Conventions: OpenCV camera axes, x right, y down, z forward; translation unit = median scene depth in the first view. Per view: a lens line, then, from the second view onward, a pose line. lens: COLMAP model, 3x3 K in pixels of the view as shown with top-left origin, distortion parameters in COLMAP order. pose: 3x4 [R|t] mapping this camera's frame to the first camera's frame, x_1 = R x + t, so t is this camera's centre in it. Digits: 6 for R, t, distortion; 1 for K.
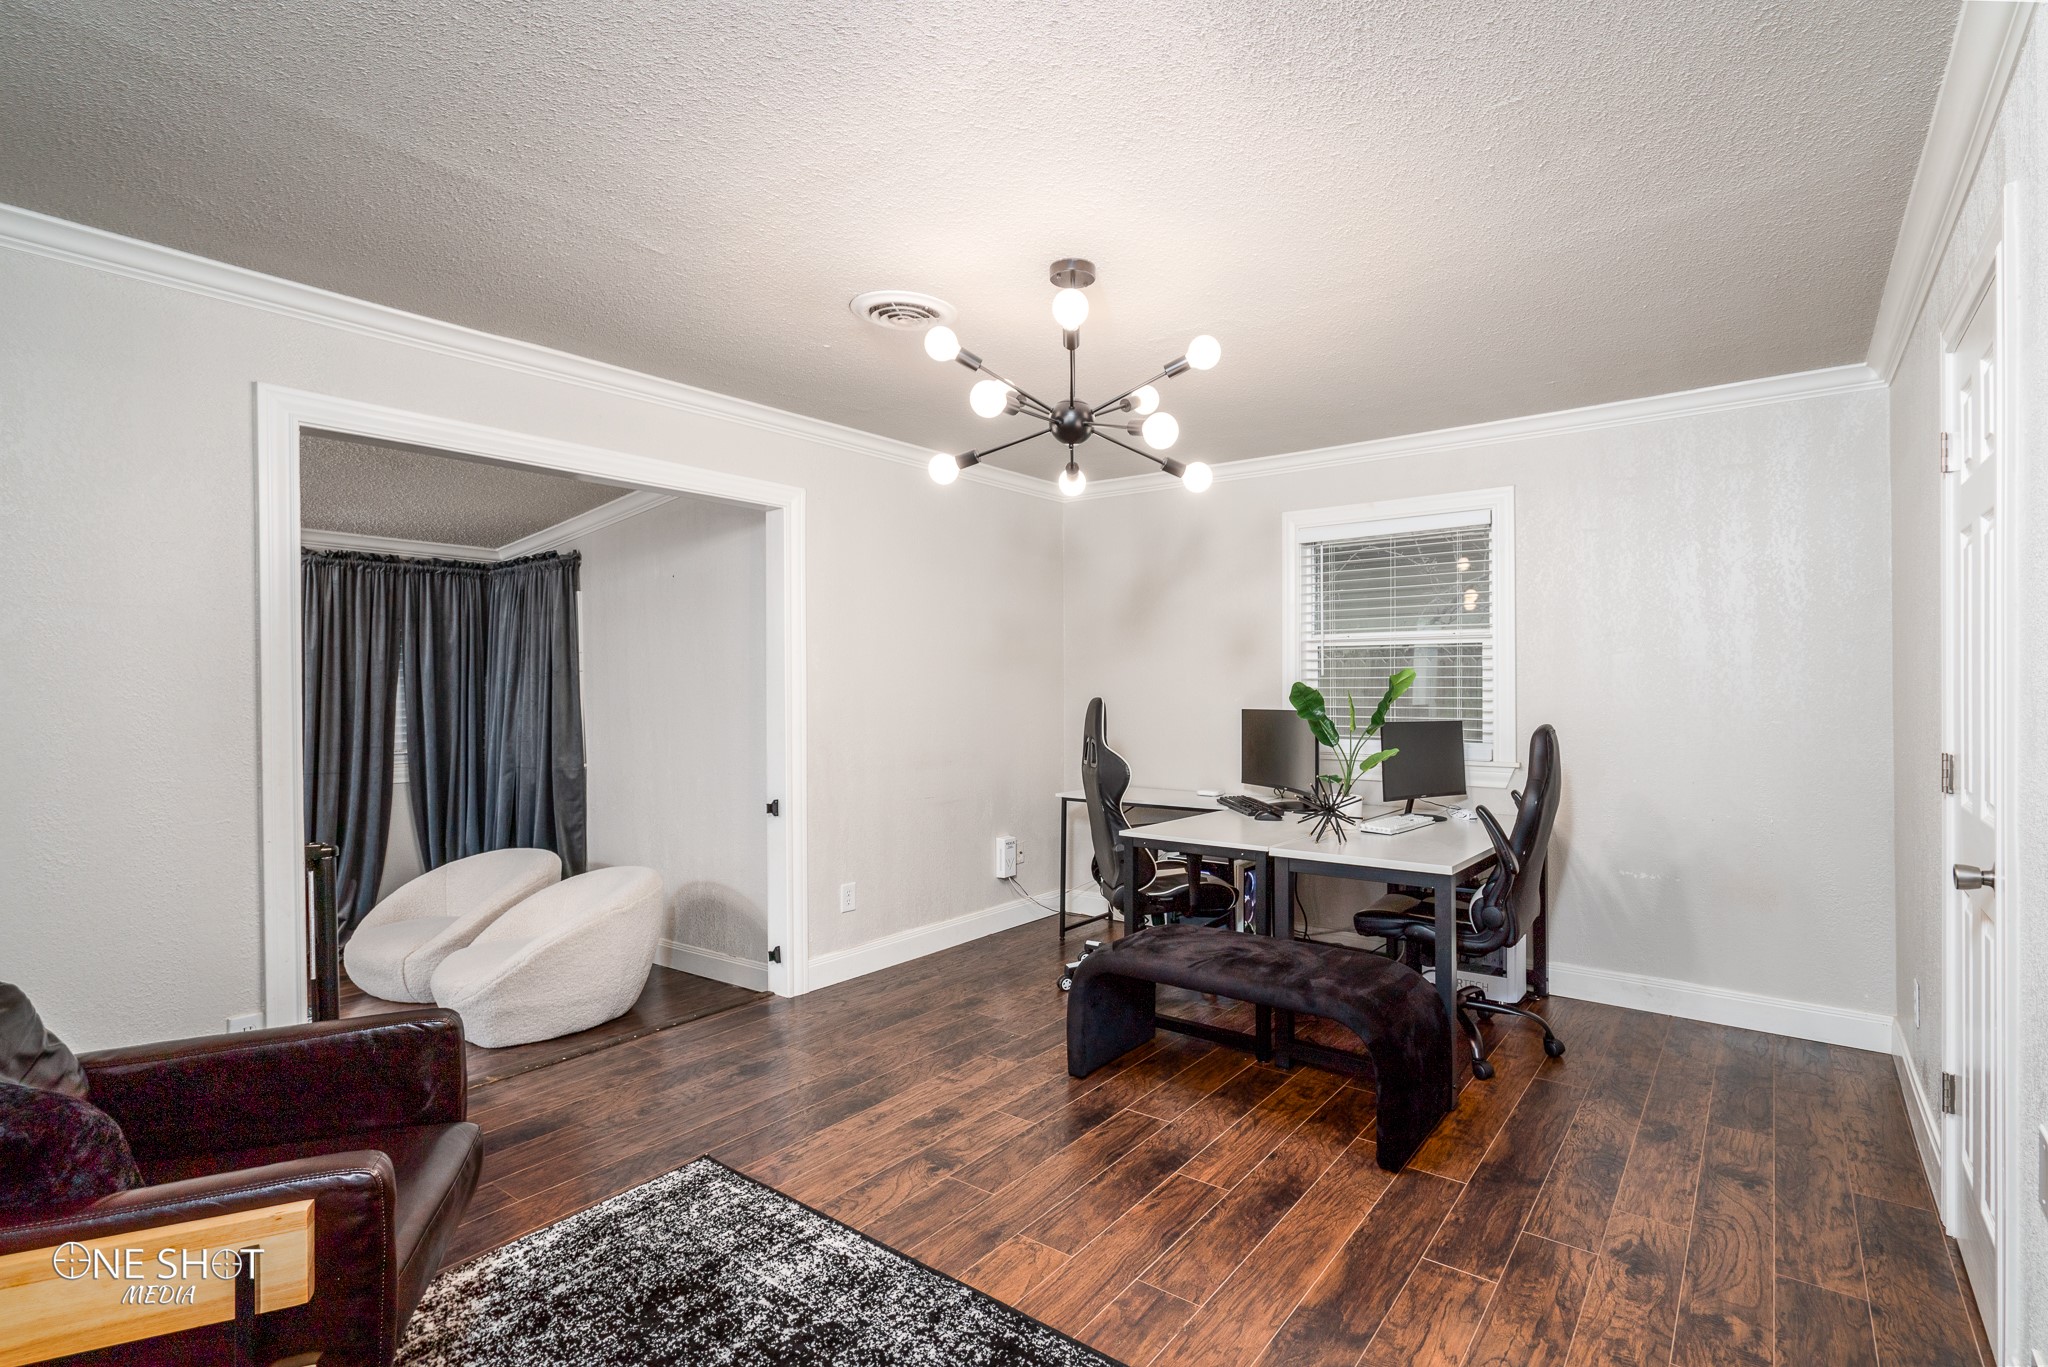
lens RADIAL K [[938.9, 0, 1038.2], [0, 938.9, 685.9], [0, 0, 1]] dist [-0.010514, 0.002173]
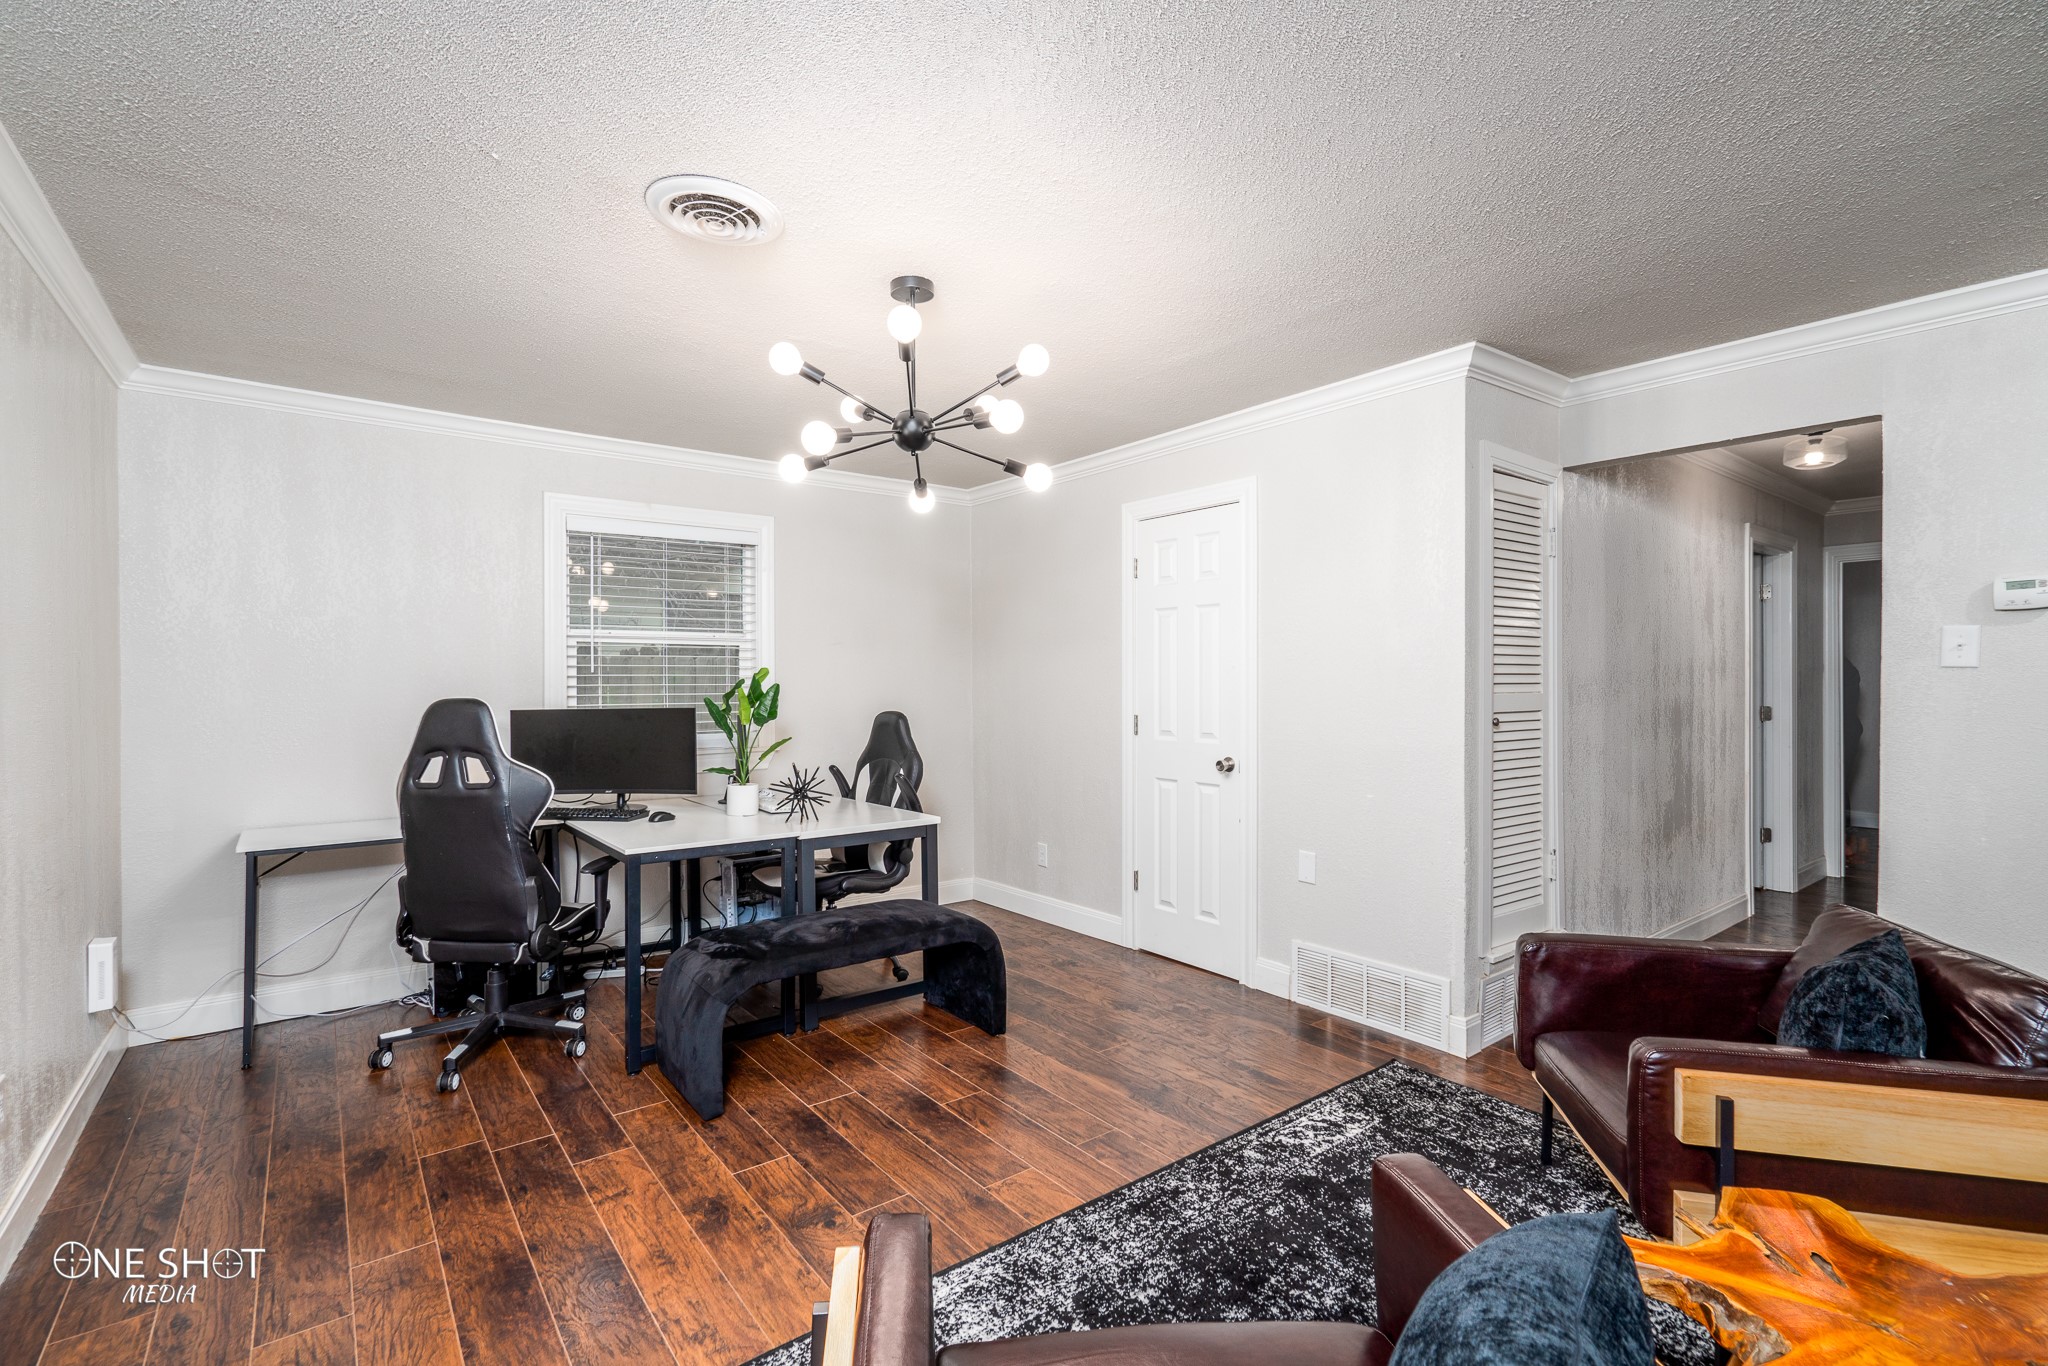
lens RADIAL K [[938.9, 0, 1036.3], [0, 938.9, 681.7], [0, 0, 1]] dist [-0.010514, 0.002173]
pose [[0.255101, -0.002200, 0.966912, -0.841002], [-0.003006, 0.999991, 0.003068, -0.009257], [-0.966910, -0.003689, 0.255092, 0.523759]]
